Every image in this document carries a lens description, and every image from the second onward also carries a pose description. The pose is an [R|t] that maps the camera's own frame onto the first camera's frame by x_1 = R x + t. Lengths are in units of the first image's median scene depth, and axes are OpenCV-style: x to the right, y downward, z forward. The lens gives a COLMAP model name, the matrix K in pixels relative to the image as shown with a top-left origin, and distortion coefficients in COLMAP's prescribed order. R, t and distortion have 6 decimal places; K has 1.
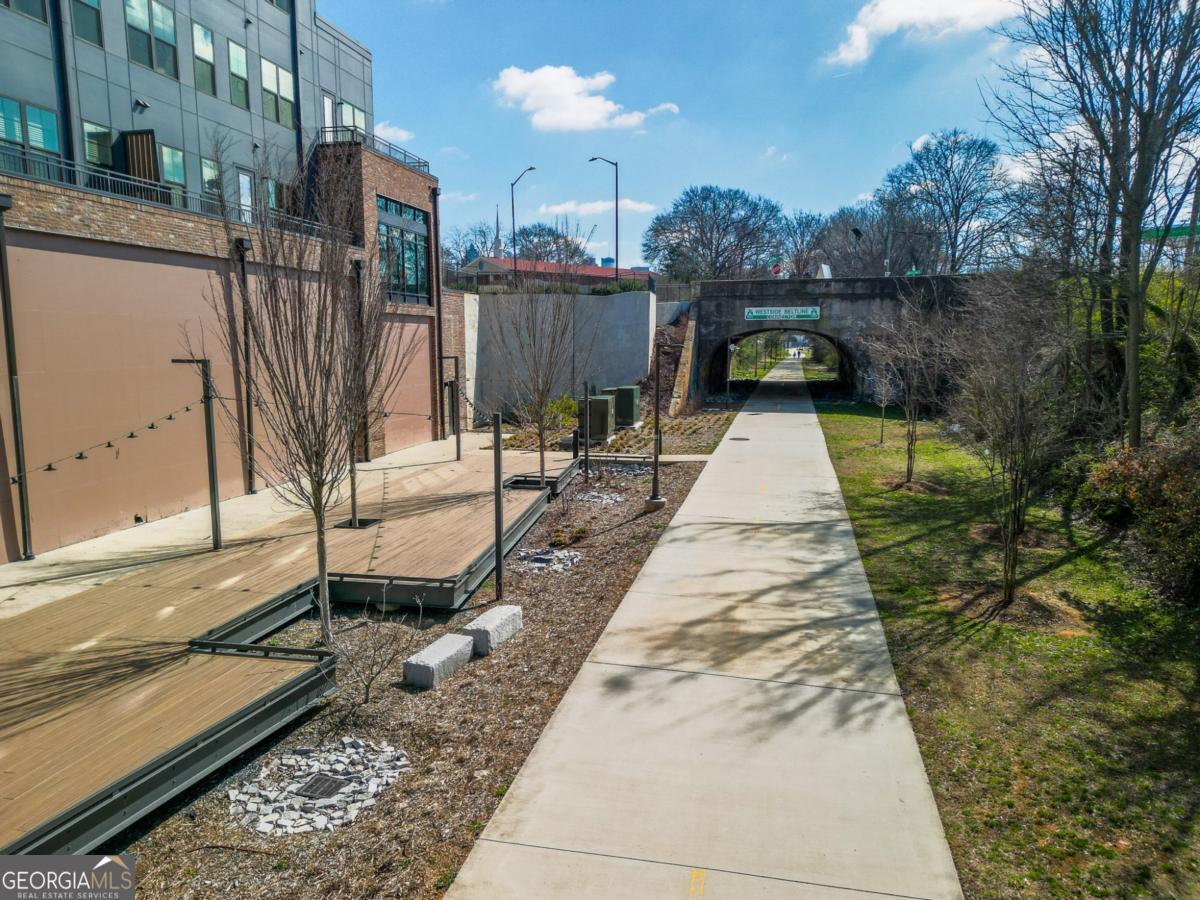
lens RADIAL K [[830.6, 0, 600.0], [0, 830.6, 450.0], [0, 0, 1]] dist [0.051310, -0.036349]
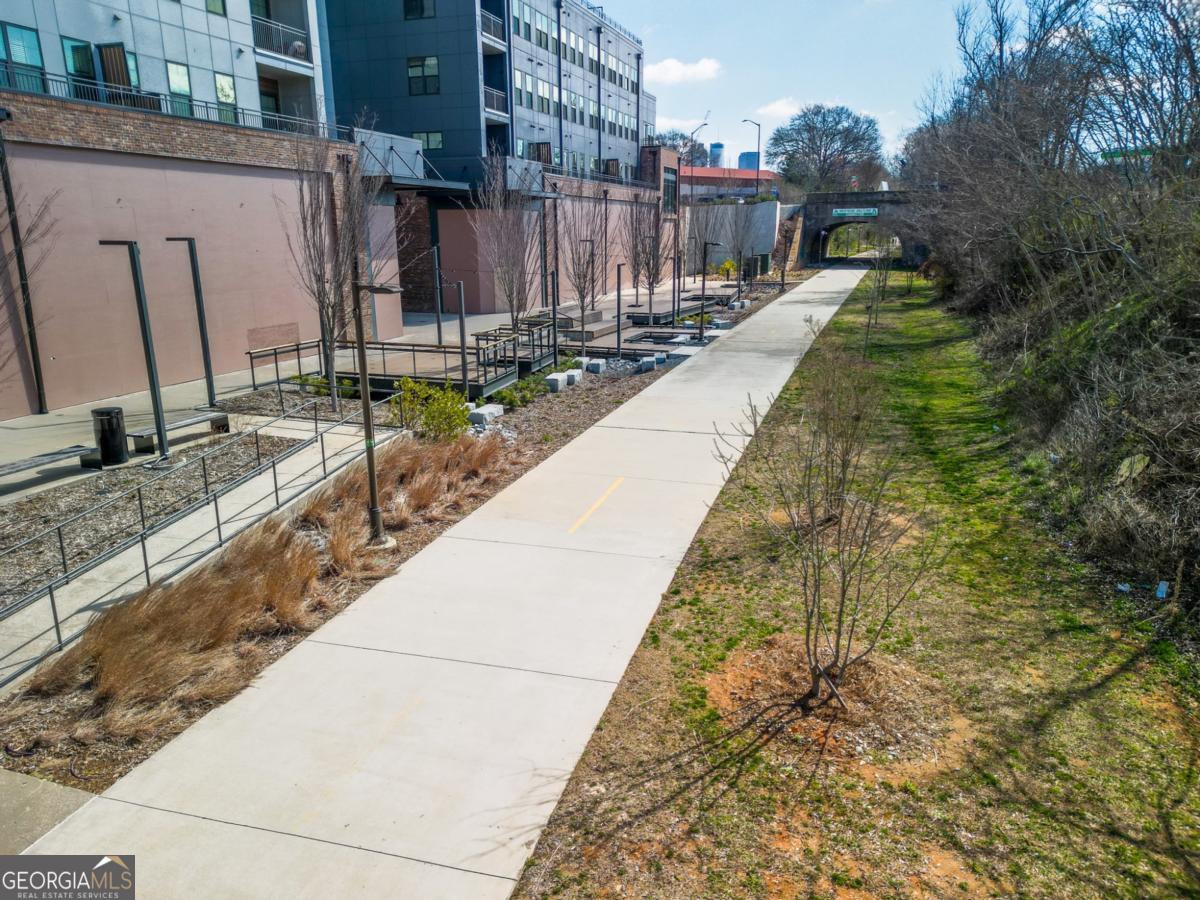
lens RADIAL K [[830.6, 0, 600.0], [0, 830.6, 450.0], [0, 0, 1]] dist [0.051310, -0.036349]
pose [[0.992668, 0.023412, -0.118584, -0.084807], [-0.008397, 0.992049, 0.125575, 0.107326], [0.120581, -0.123658, 0.984971, -0.804887]]
